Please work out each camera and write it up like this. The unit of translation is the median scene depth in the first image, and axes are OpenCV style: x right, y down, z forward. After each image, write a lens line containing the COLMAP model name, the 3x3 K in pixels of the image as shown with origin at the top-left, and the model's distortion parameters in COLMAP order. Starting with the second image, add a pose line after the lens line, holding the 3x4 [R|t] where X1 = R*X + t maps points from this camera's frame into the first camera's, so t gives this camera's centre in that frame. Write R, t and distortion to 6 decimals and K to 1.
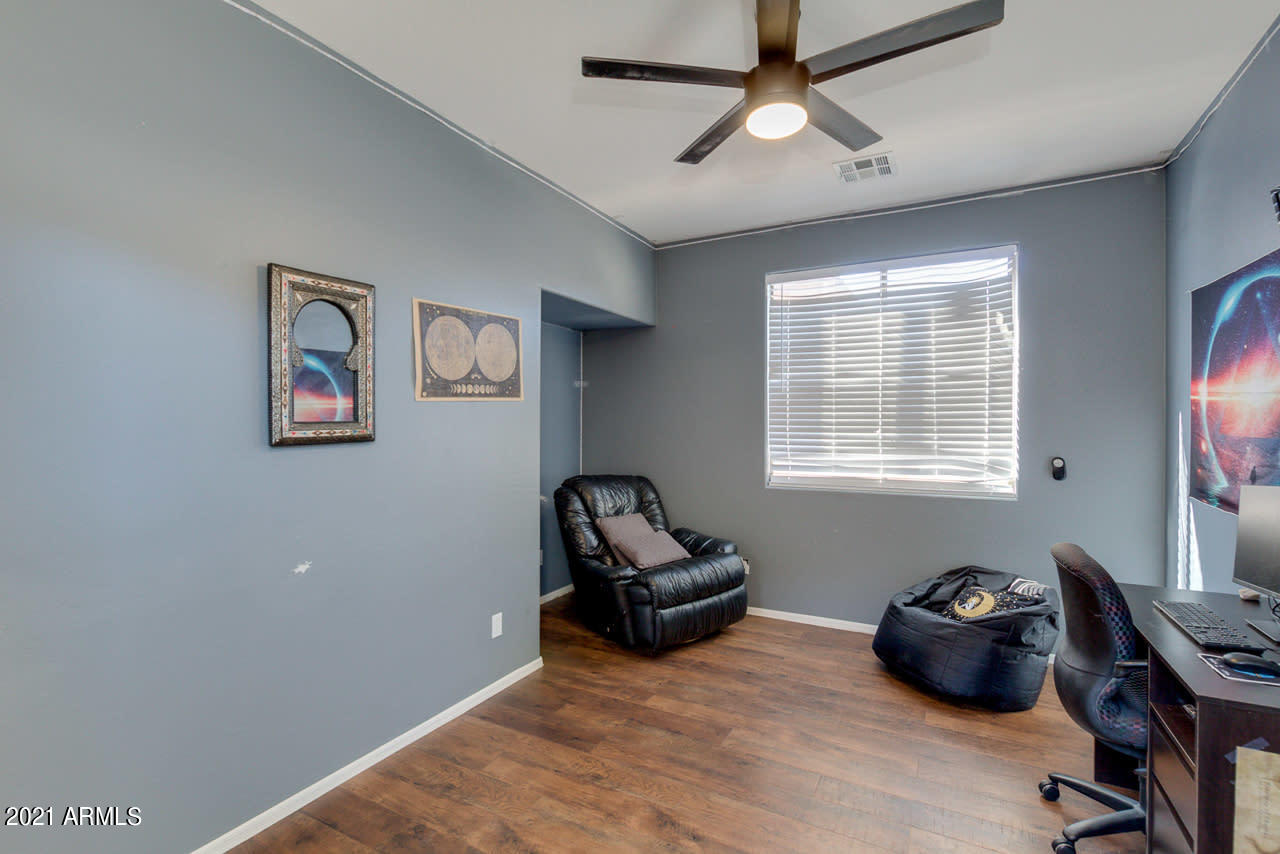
lens RADIAL K [[593.8, 0, 642.9], [0, 593.8, 424.0], [0, 0, 1]] dist [0.001555, -0.000490]
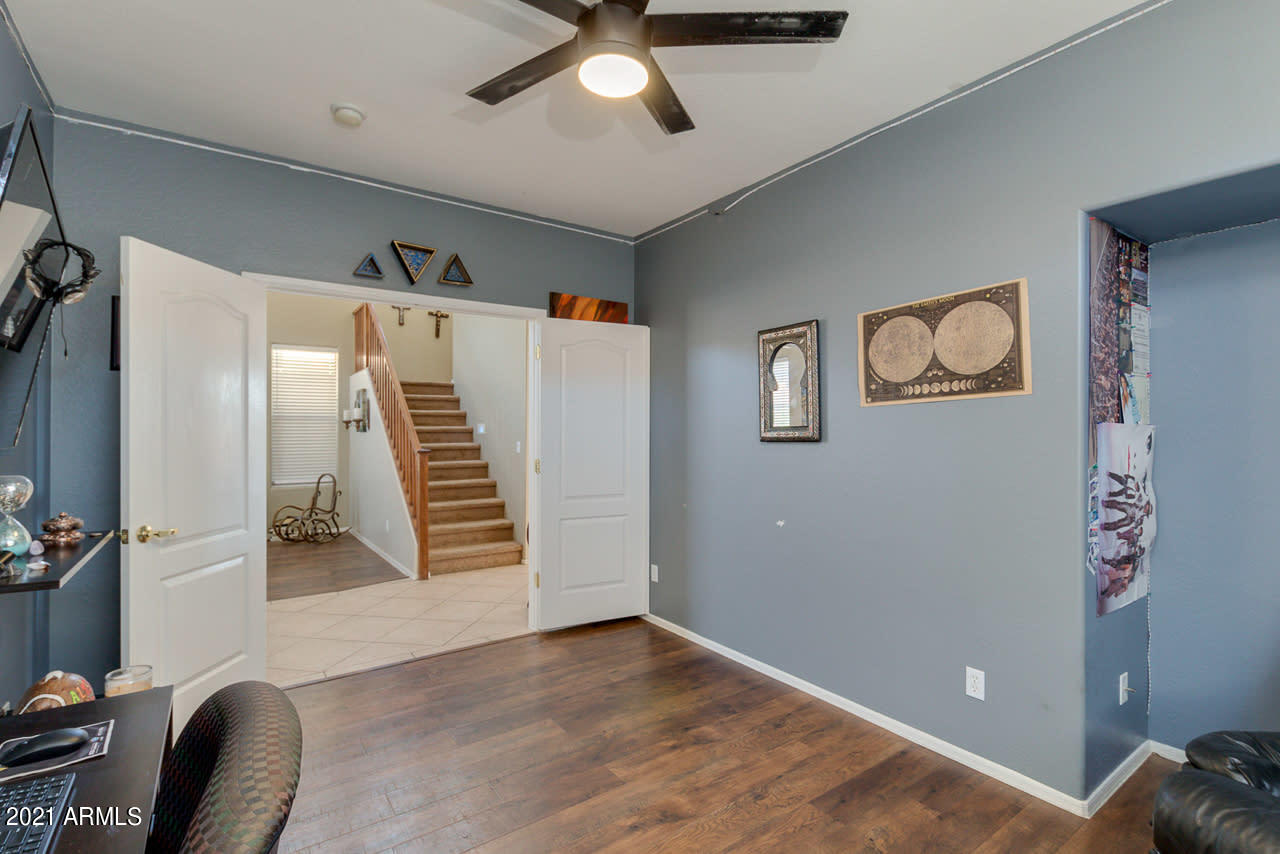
lens RADIAL K [[585.5, 0, 645.8], [0, 585.5, 424.1], [0, 0, 1]] dist [0.000339, -0.001056]
pose [[-0.446763, -0.011667, -0.894576, 0.700055], [-0.003777, 0.999931, -0.011155, 0.005891], [0.894644, -0.001605, -0.446776, 1.034108]]
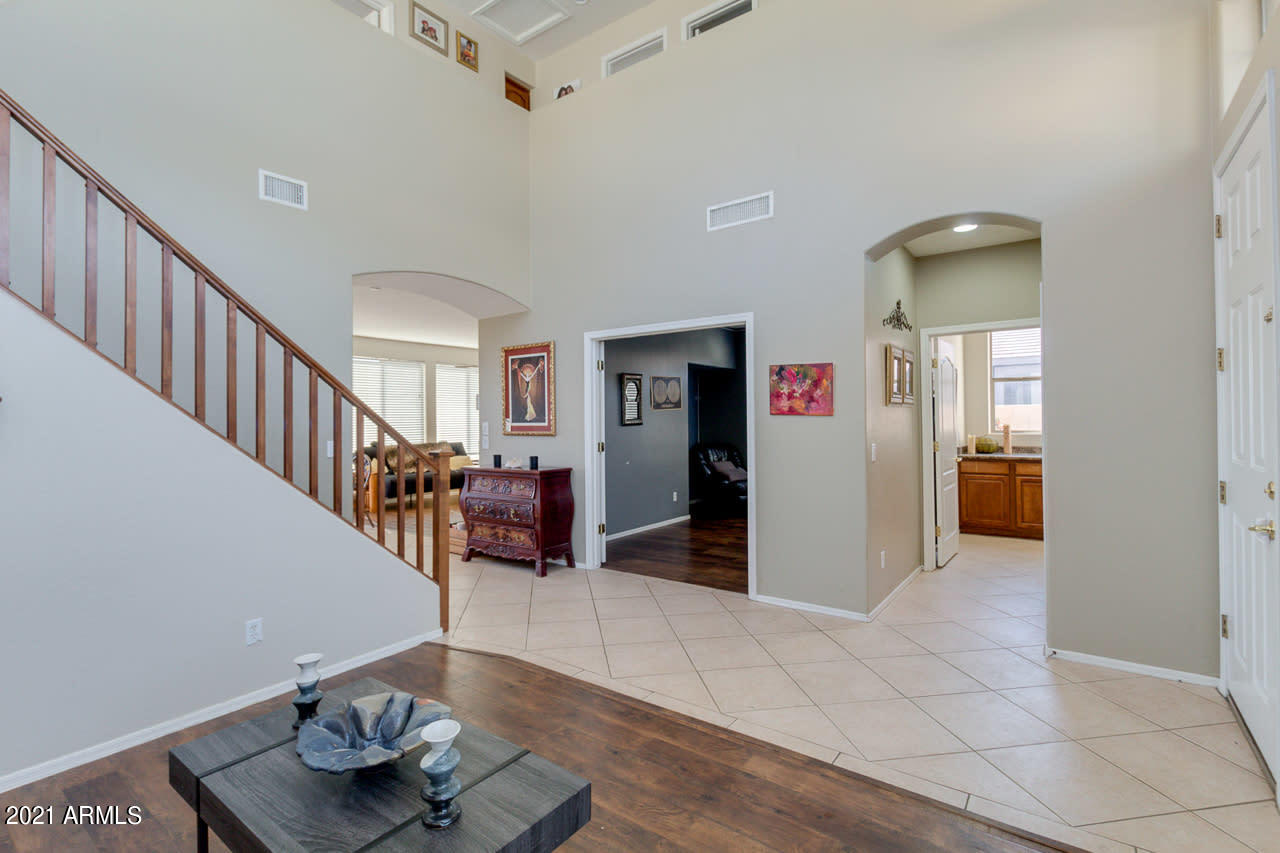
lens RADIAL K [[593.8, 0, 642.9], [0, 593.8, 423.5], [0, 0, 1]] dist [0.001555, -0.000490]
pose [[0.989205, -0.011770, -0.146066, -0.002722], [0.012580, 0.999910, 0.004628, 0.006968], [0.145998, -0.006415, 0.989264, -1.709933]]
